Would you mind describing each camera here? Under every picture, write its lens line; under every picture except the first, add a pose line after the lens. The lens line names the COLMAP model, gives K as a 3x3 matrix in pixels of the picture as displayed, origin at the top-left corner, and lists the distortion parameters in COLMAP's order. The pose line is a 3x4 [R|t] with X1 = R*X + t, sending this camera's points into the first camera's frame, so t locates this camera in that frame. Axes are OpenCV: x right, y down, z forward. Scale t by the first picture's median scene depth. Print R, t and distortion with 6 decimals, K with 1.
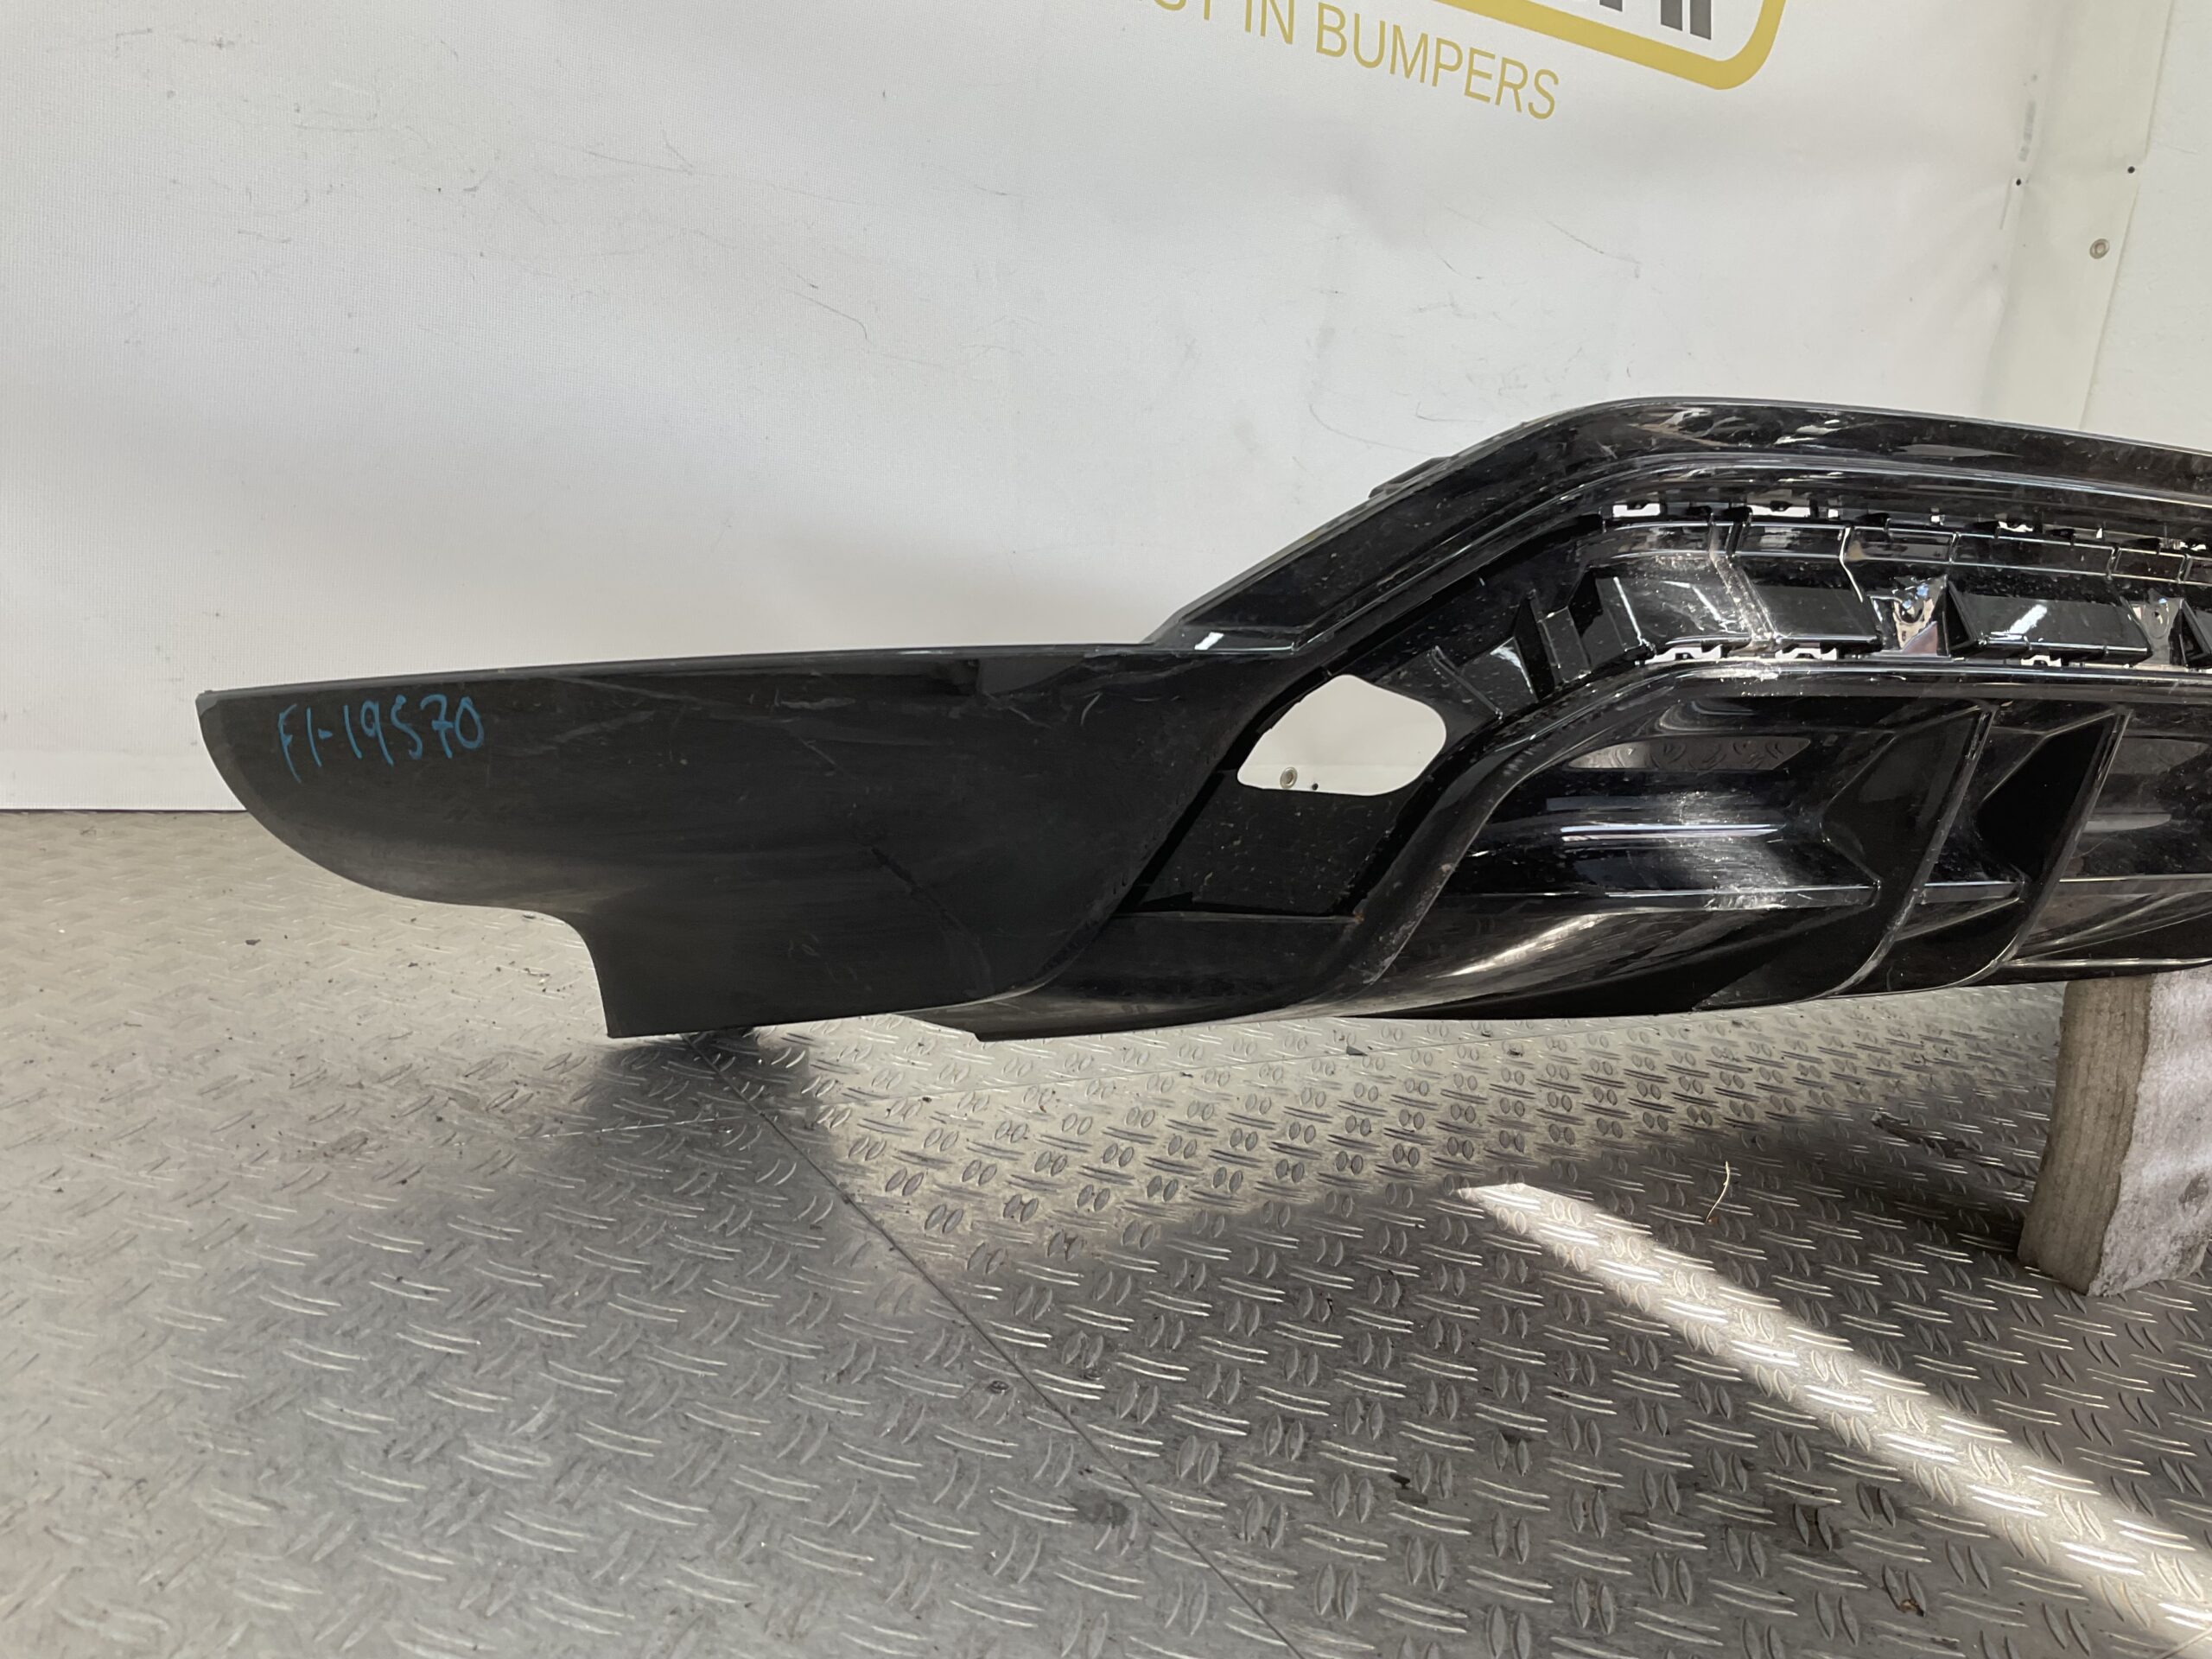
lens RADIAL K [[1817.5, 0, 1100.7], [0, 1817.5, 821.5], [0, 0, 1]] dist [0.110225, -0.205500]
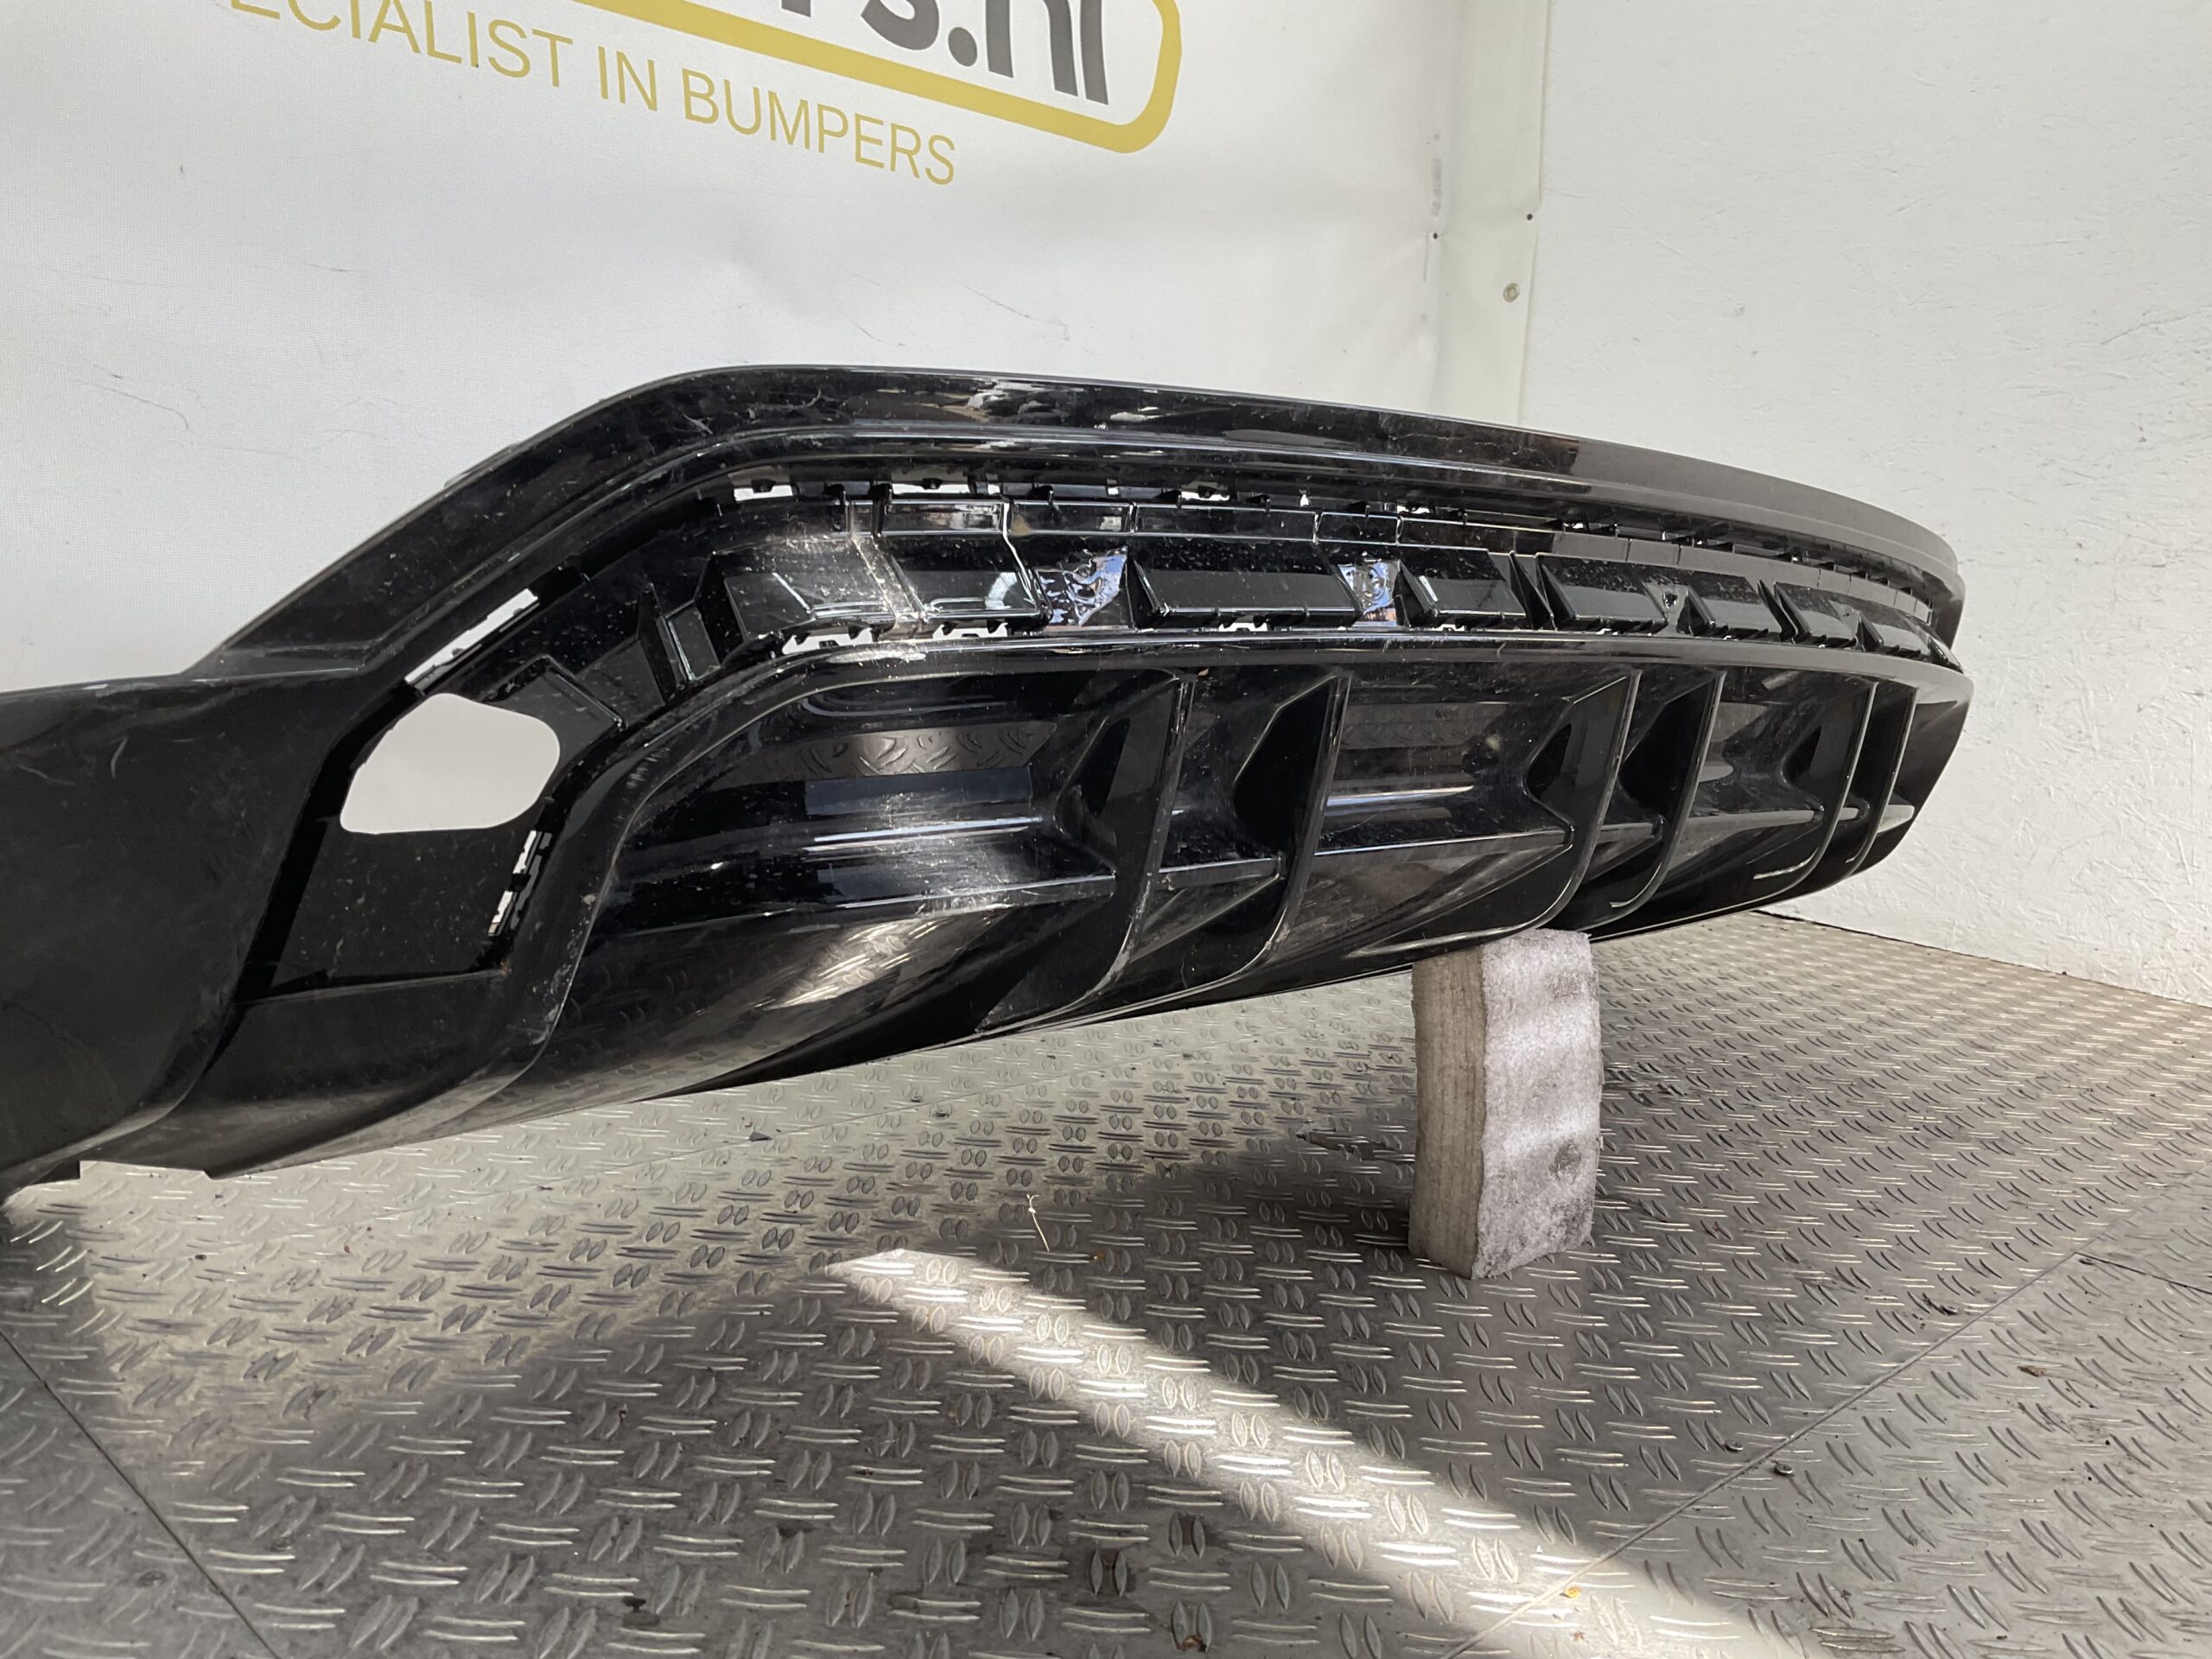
lens RADIAL K [[1821.3, 0, 1094.0], [0, 1821.3, 823.0], [0, 0, 1]] dist [0.118729, -0.222729]
pose [[0.977495, -0.103157, 0.184015, 0.189553], [0.114247, 0.992158, -0.050691, 0.043606], [-0.177343, 0.070574, 0.981615, 0.052625]]
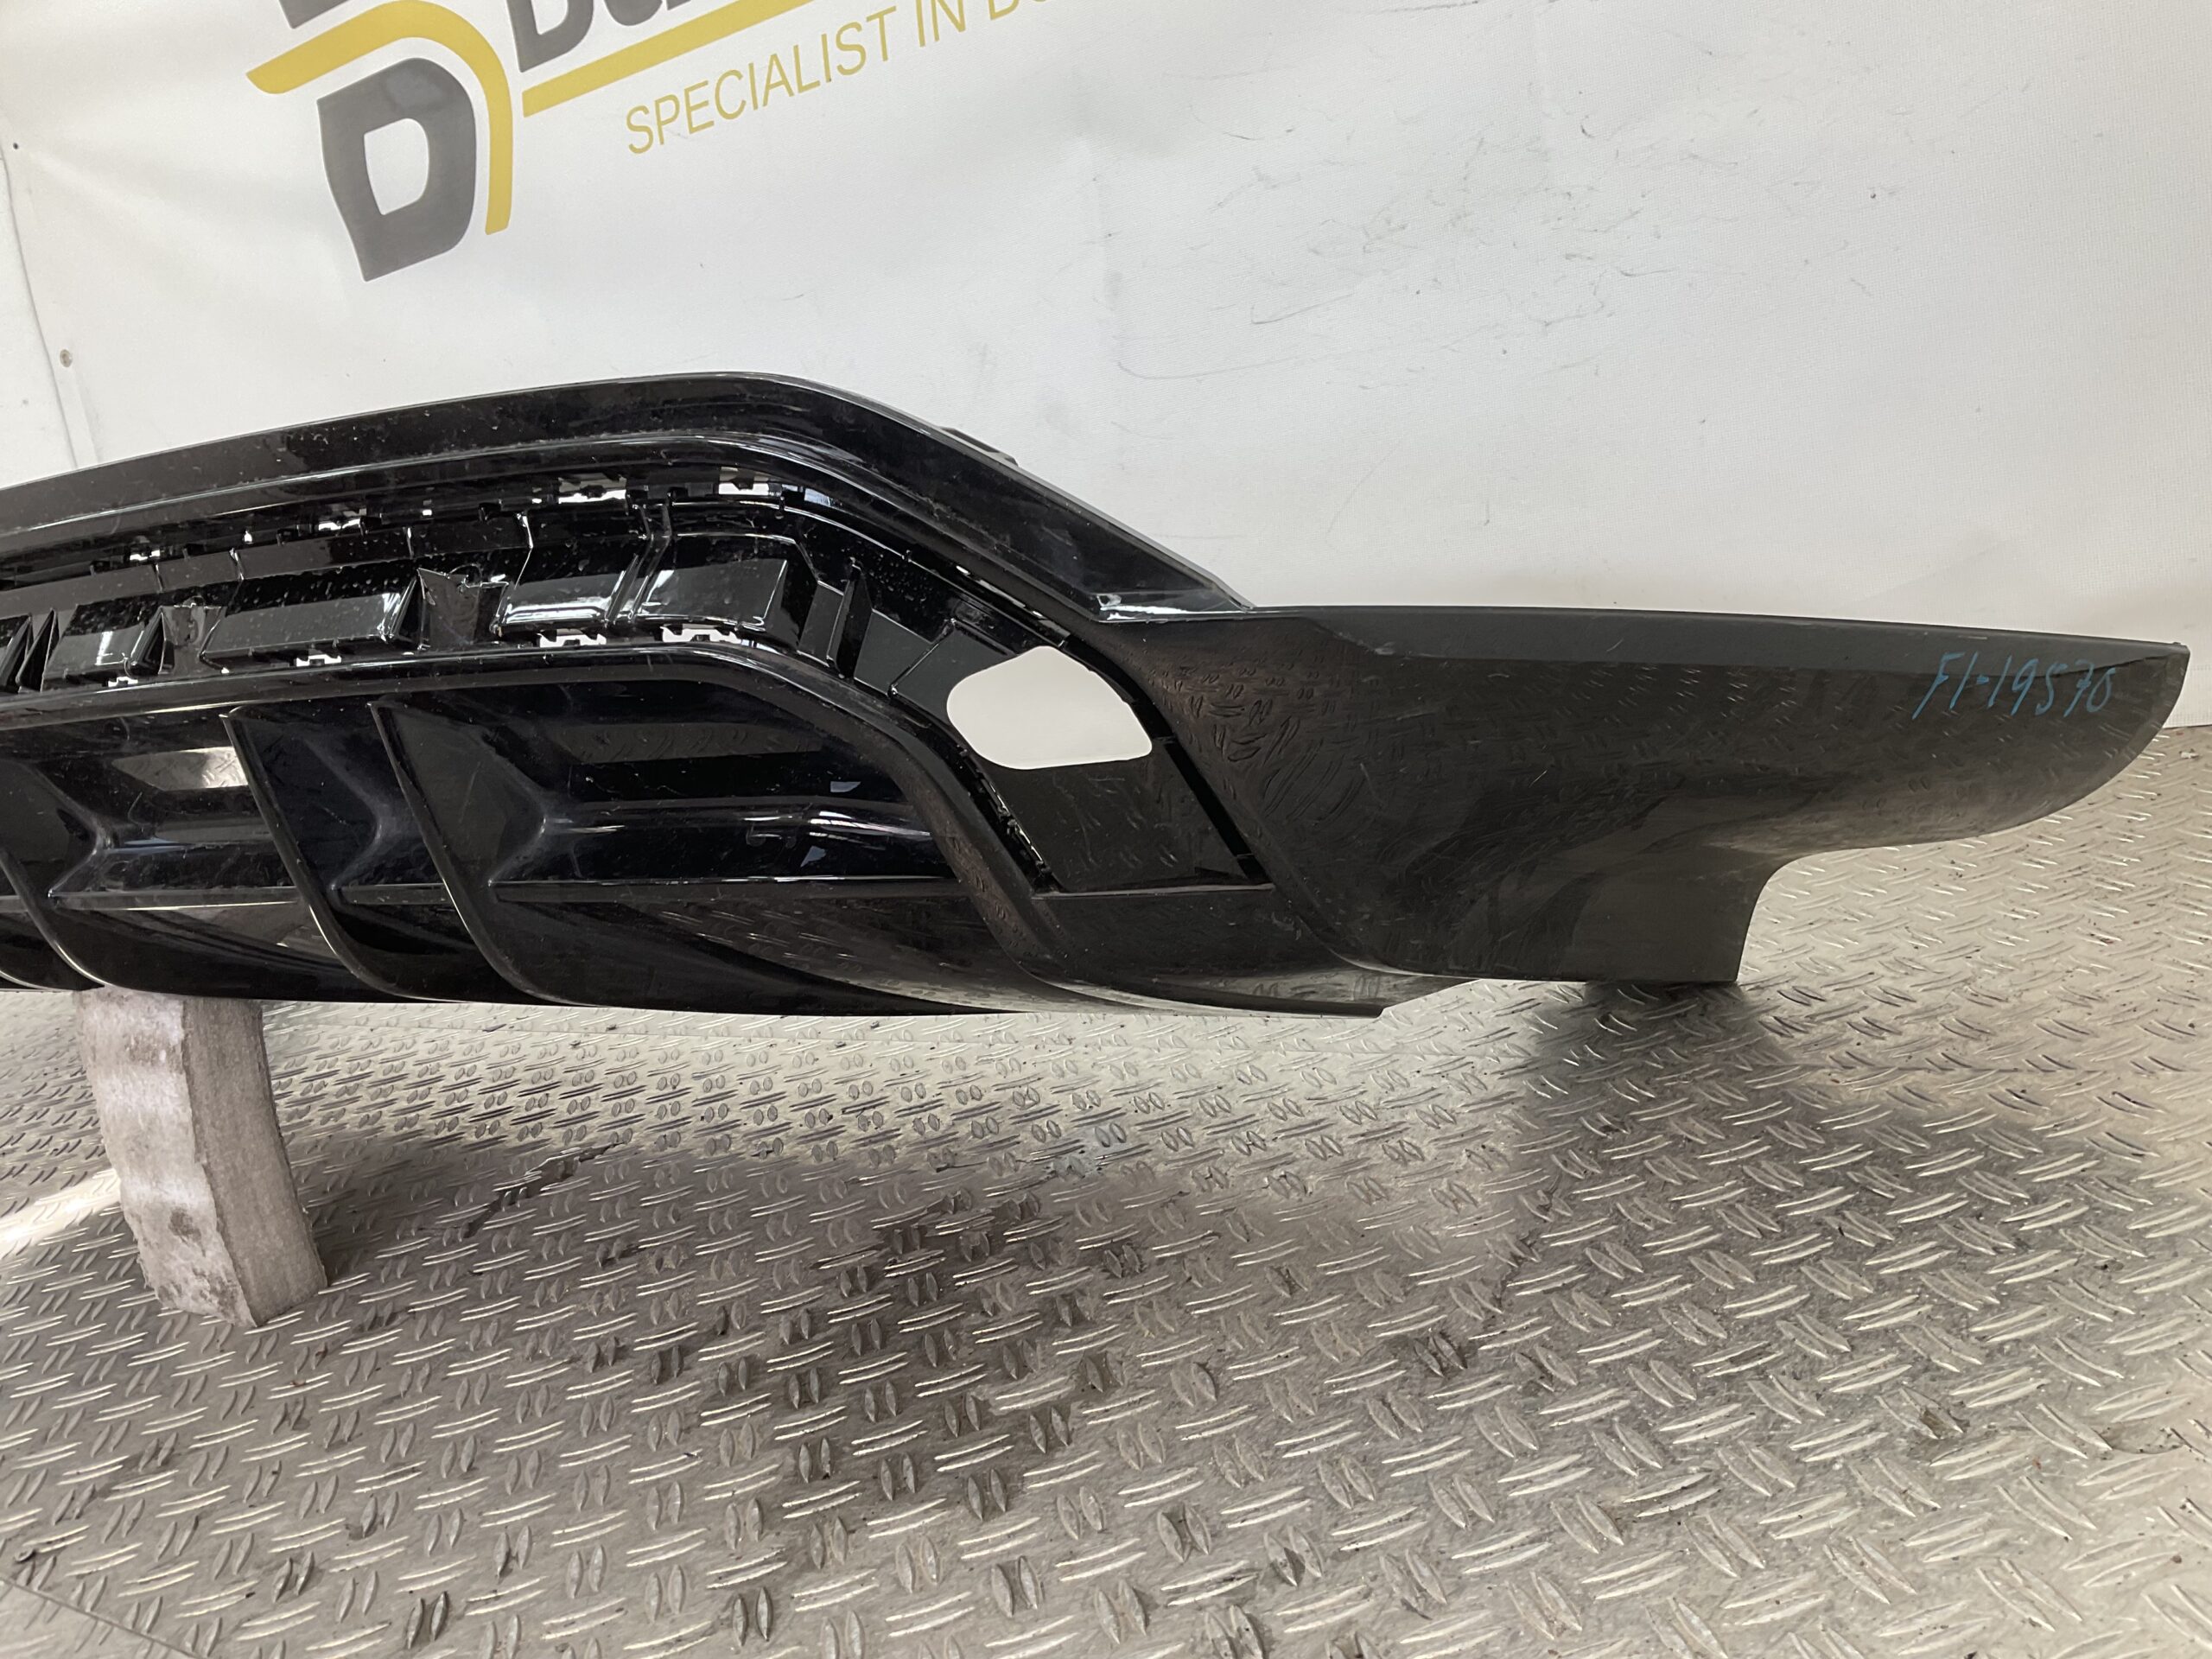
lens RADIAL K [[1821.3, 0, 1094.0], [0, 1821.3, 823.0], [0, 0, 1]] dist [0.118729, -0.222729]
pose [[0.362789, -0.020819, -0.931639, 1.781145], [0.045697, 0.998945, -0.004528, 0.018114], [0.930750, -0.040930, 0.363357, 1.172984]]
